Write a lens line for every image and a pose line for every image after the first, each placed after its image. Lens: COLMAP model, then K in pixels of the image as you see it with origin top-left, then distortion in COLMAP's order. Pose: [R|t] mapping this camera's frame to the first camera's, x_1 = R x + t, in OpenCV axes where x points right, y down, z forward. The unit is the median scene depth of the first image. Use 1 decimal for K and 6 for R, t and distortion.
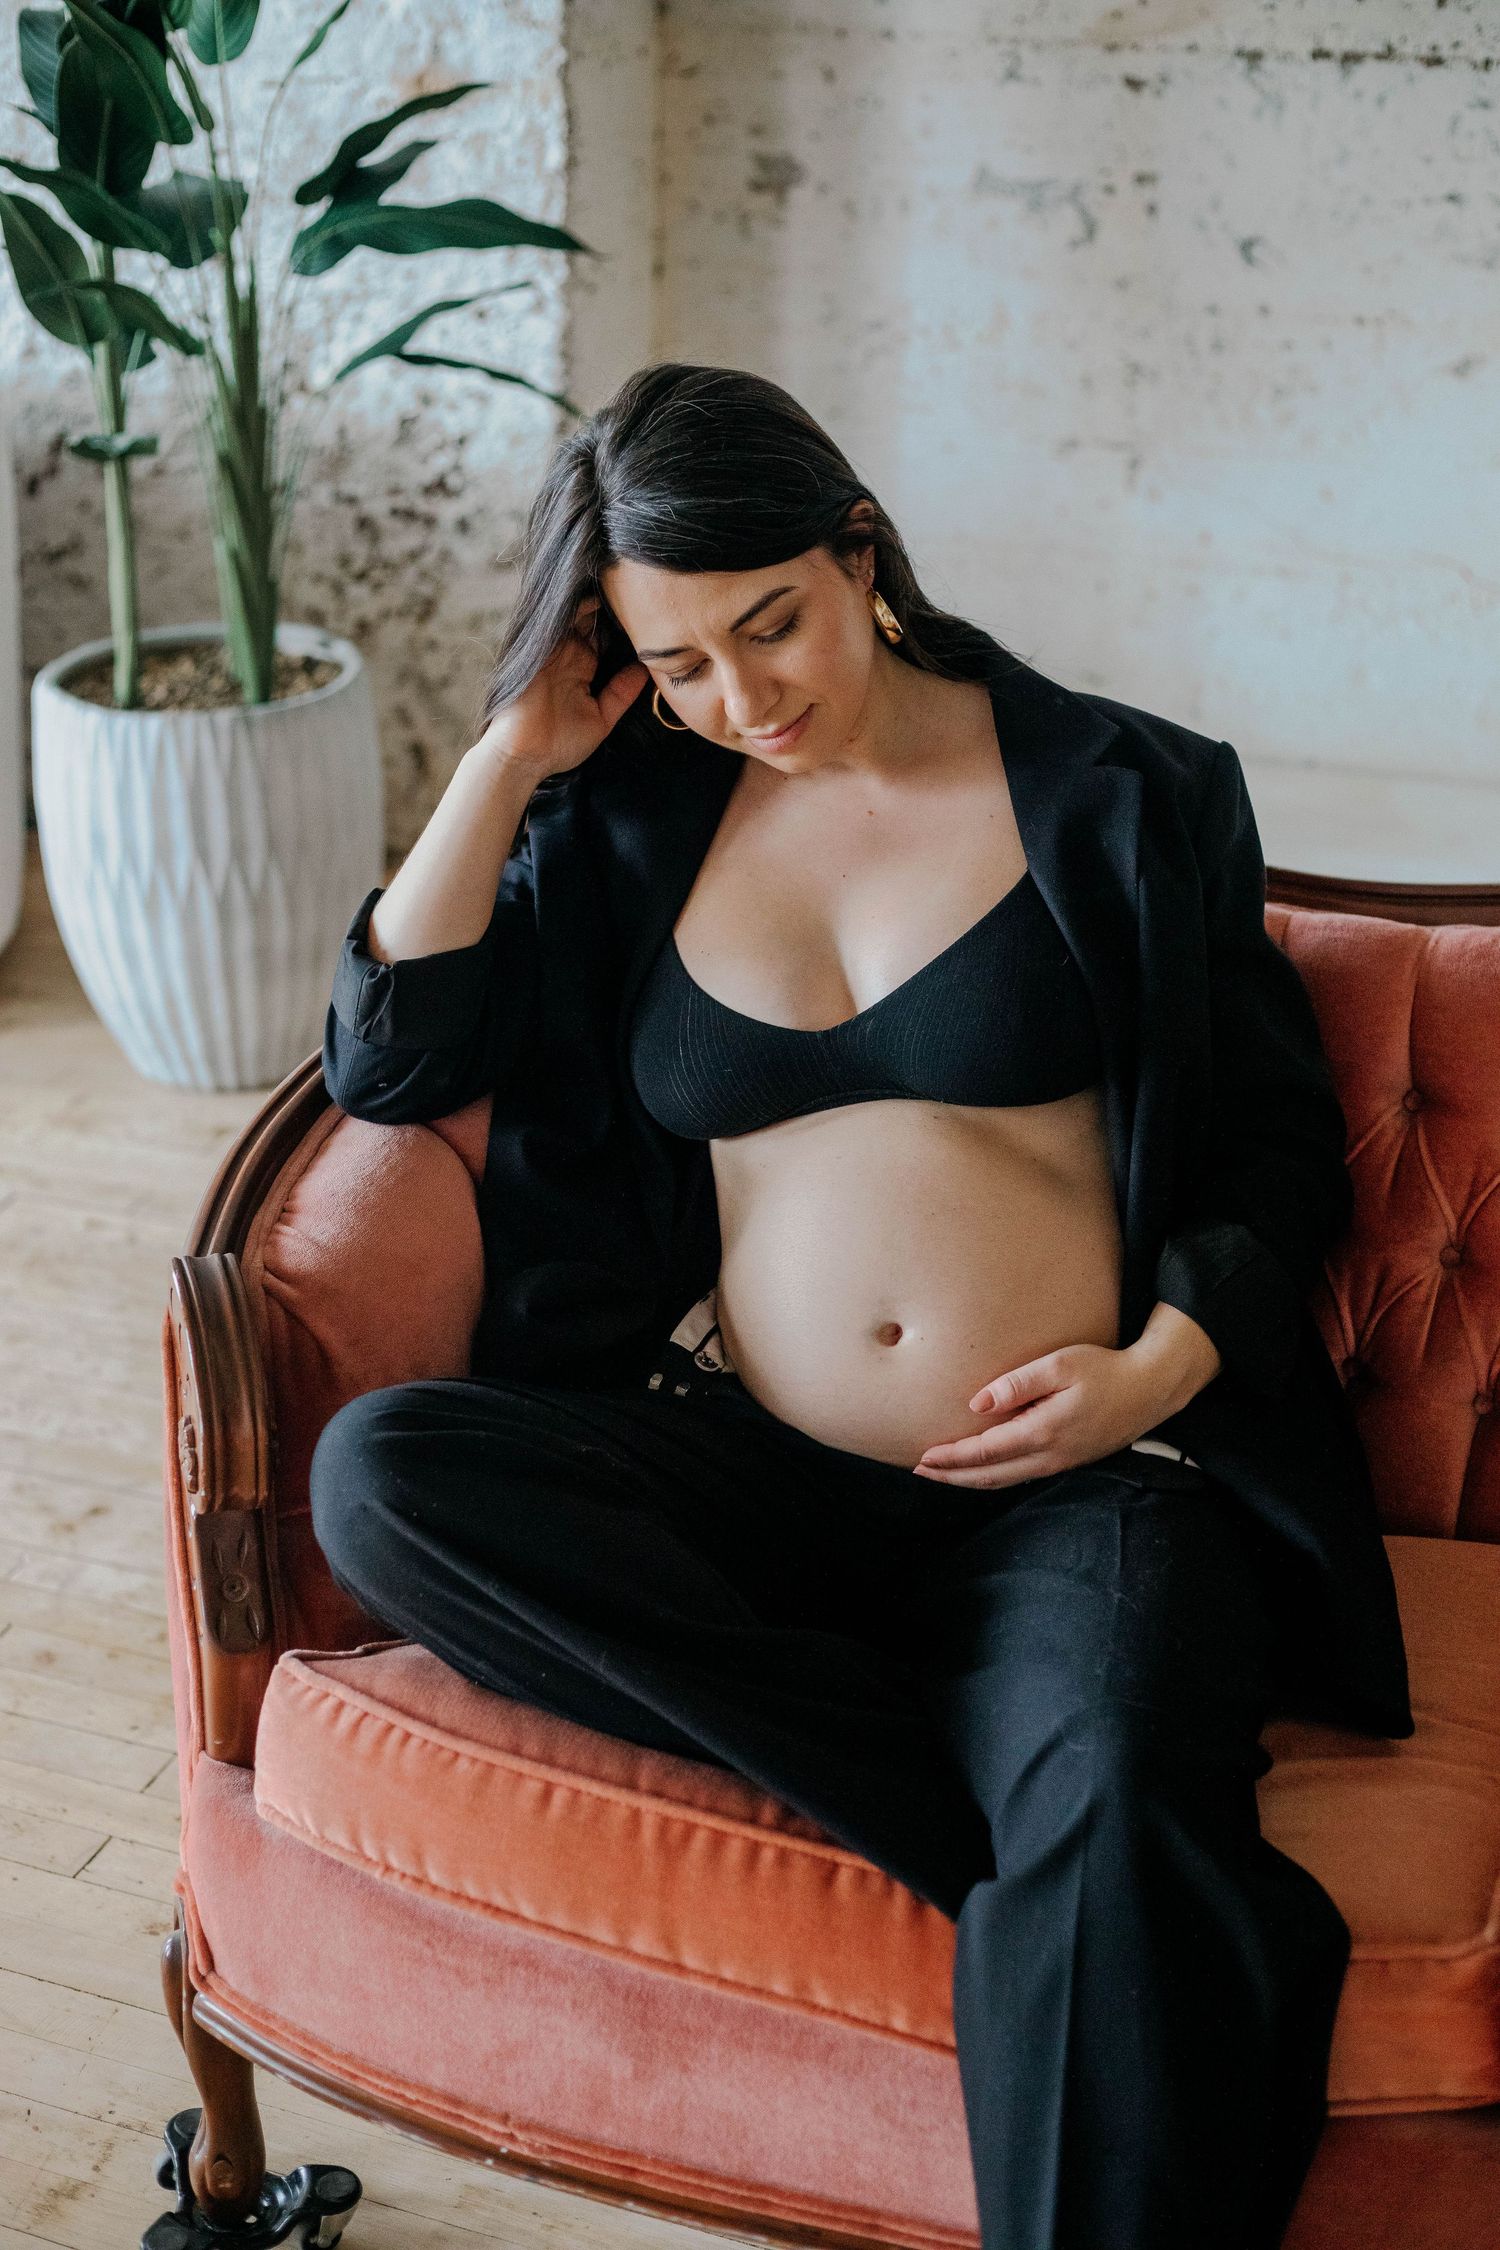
lens RADIAL K [[3275.7, 0, 749.8], [0, 3275.7, 1107.2], [0, 0, 1]] dist [-0.111347, 0.000000]
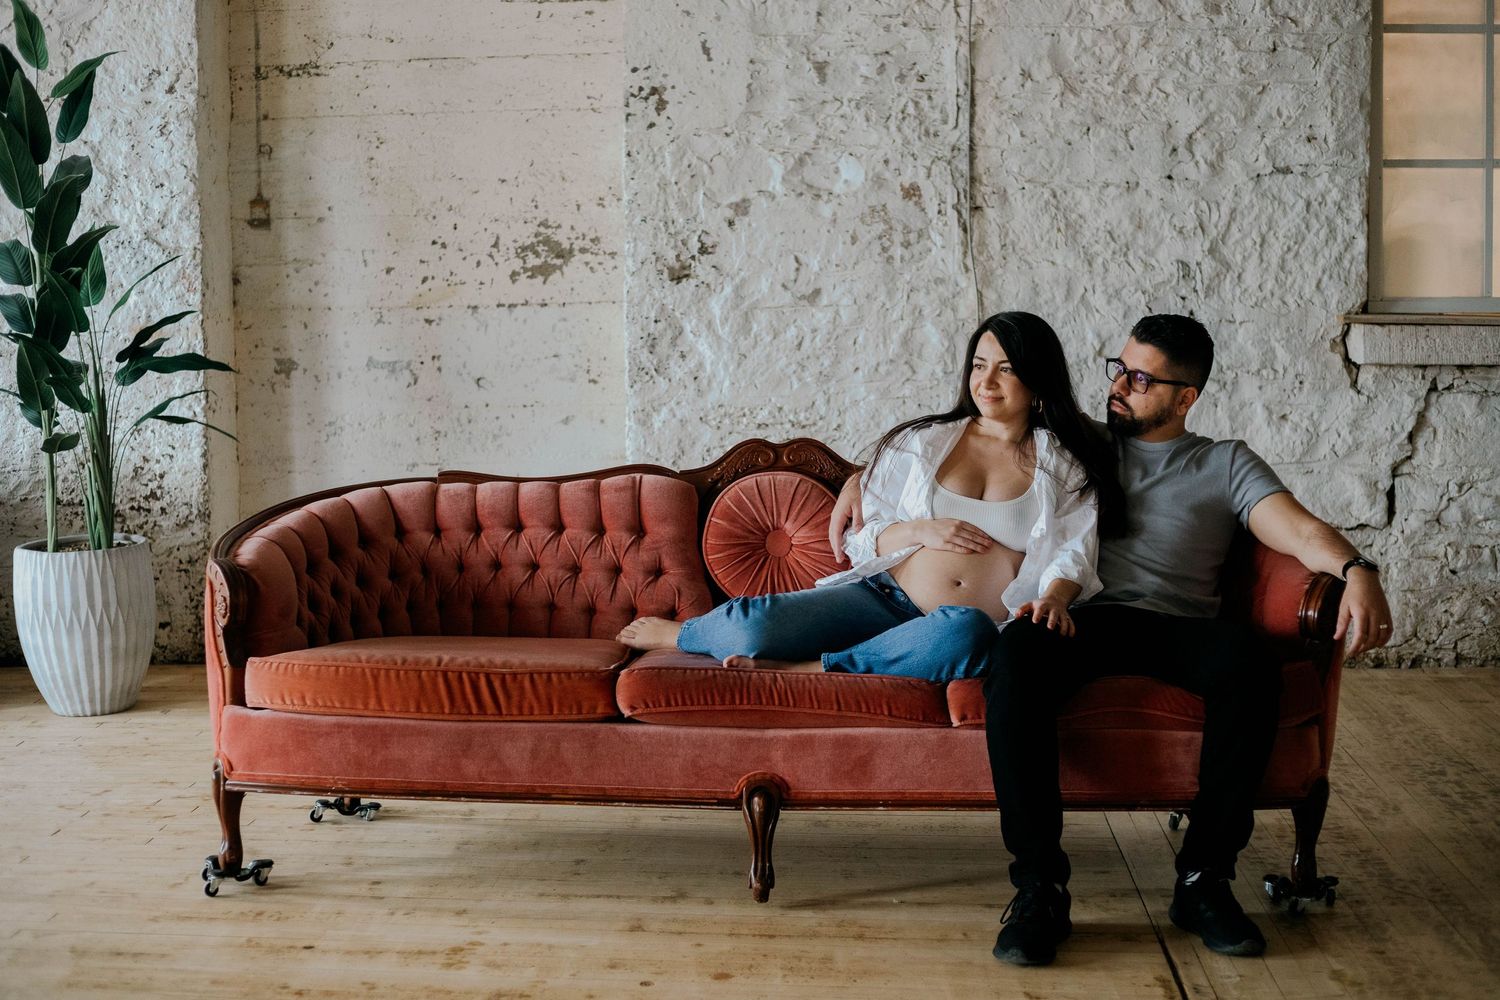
lens RADIAL K [[2183.8, 0, 739.0], [0, 2183.8, 487.0], [0, 0, 1]] dist [-0.111347, 0.000000]
pose [[0.959651, -0.049971, 0.276717, -0.138756], [0.132073, 0.948881, -0.286674, 0.360121], [-0.248246, 0.311654, 0.917195, -0.645765]]
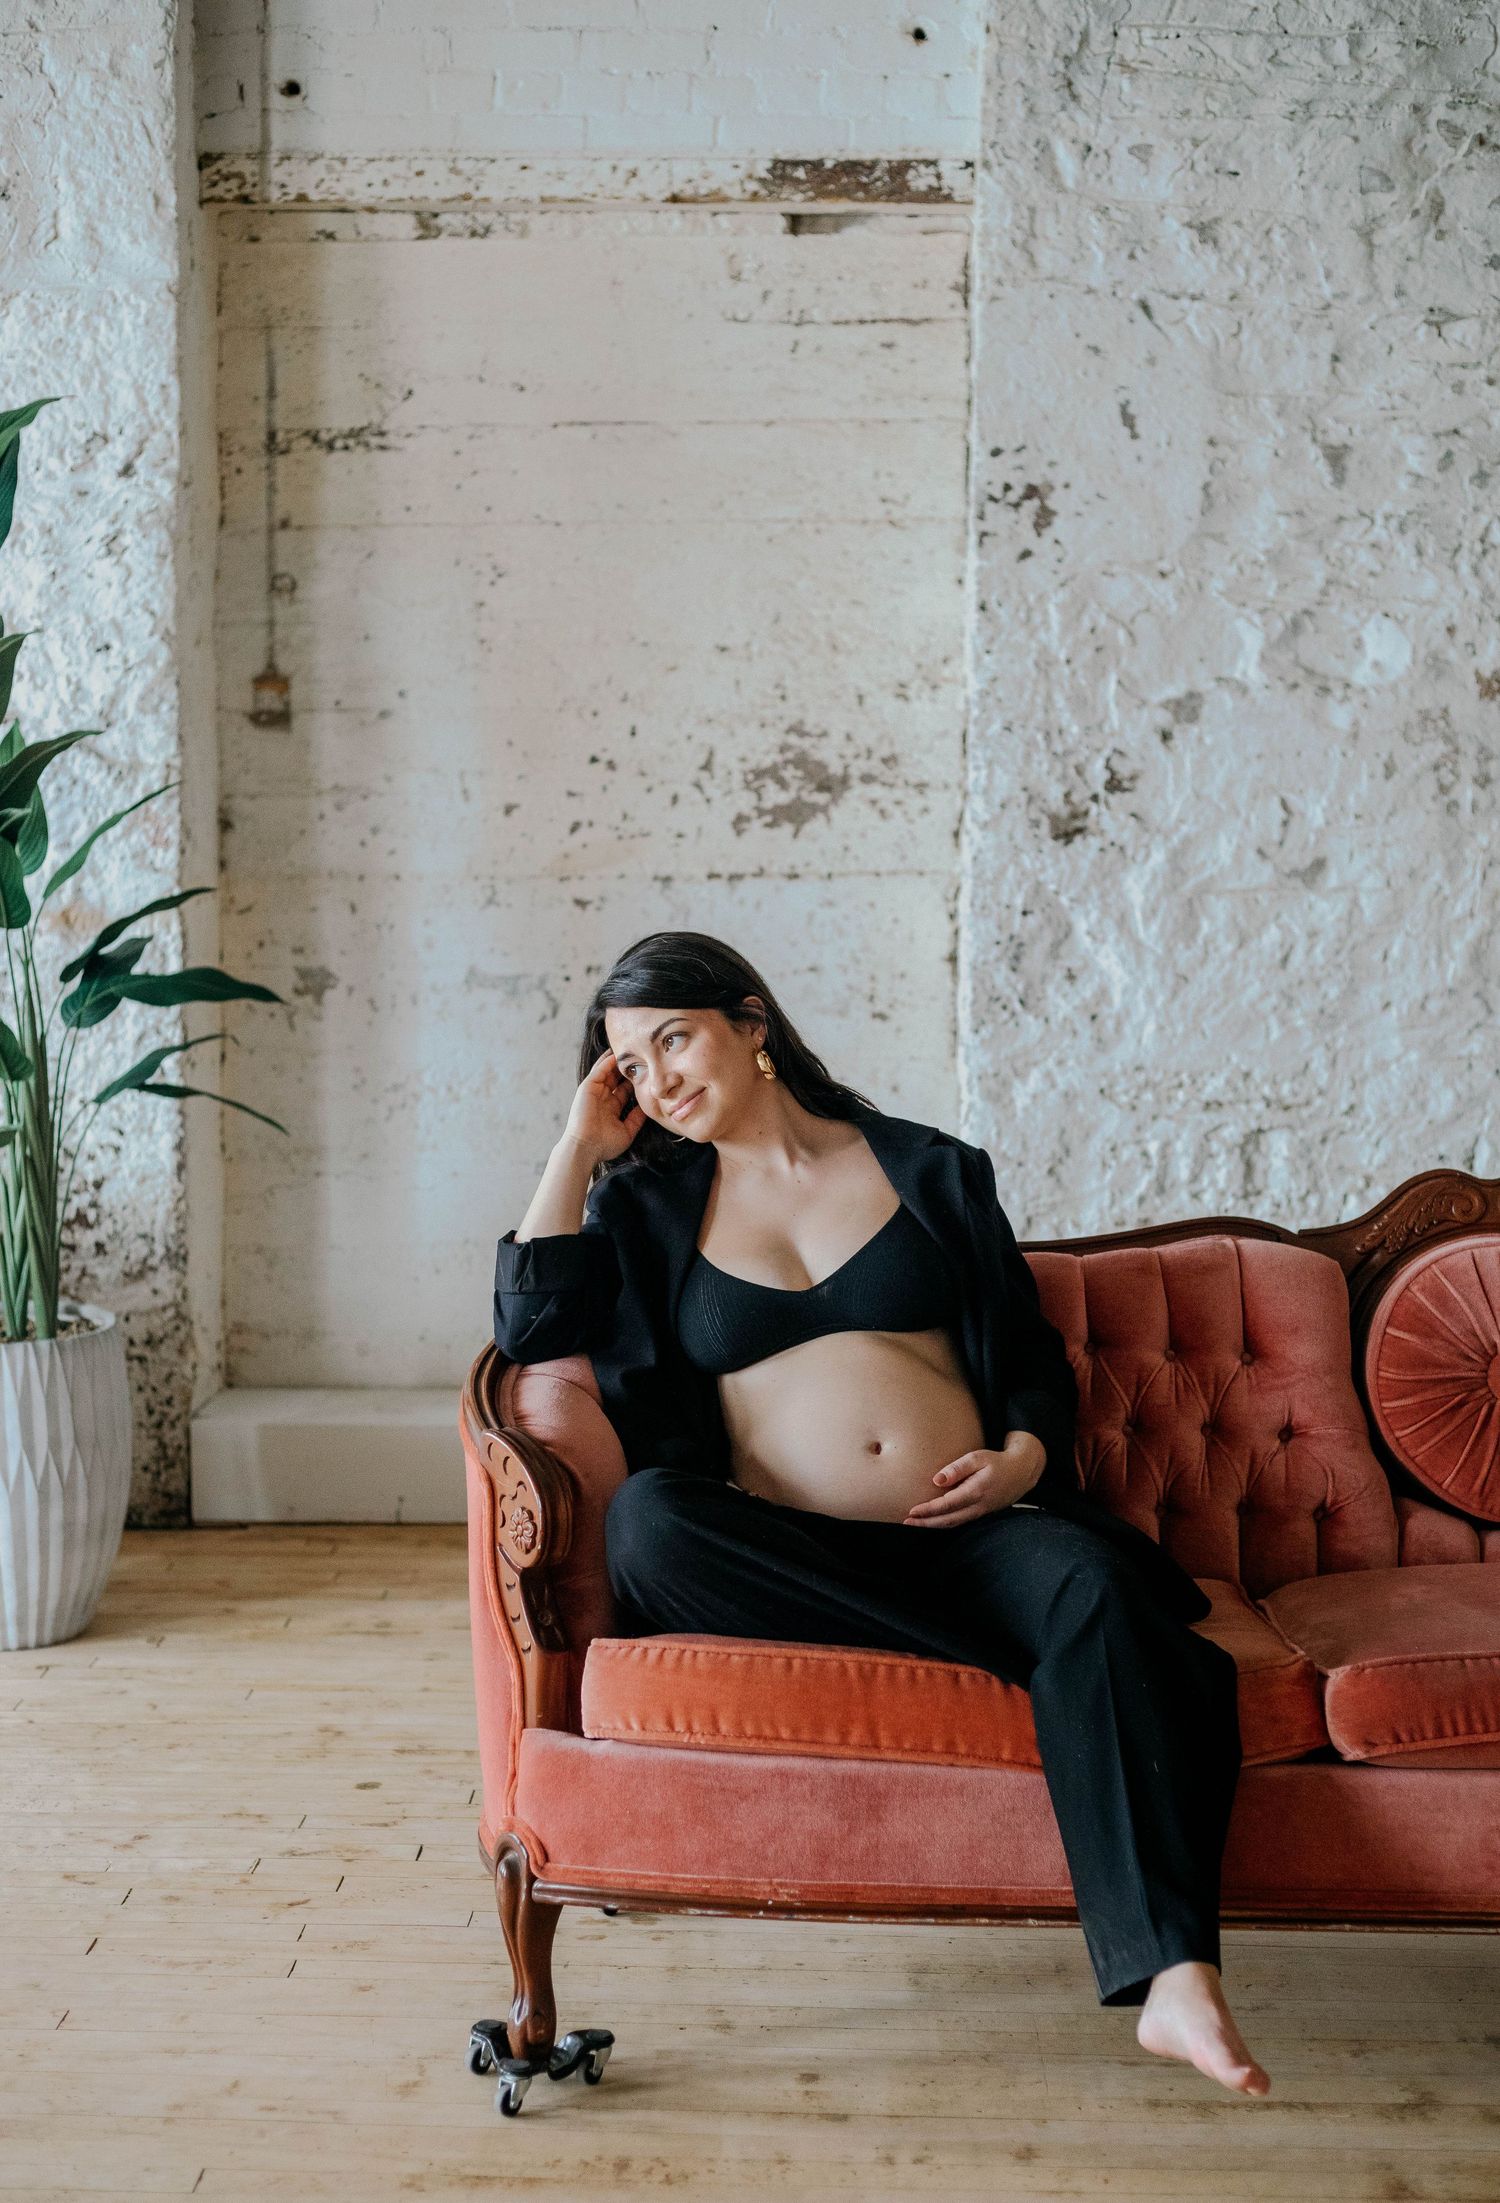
lens RADIAL K [[3416.2, 0, 734.6], [0, 3416.2, 1121.7], [0, 0, 1]] dist [-0.099115, 0.000000]
pose [[0.948267, -0.042281, 0.314646, -0.310450], [0.134006, 0.951781, -0.275963, 0.205672], [-0.287806, 0.303851, 0.908208, -0.359257]]
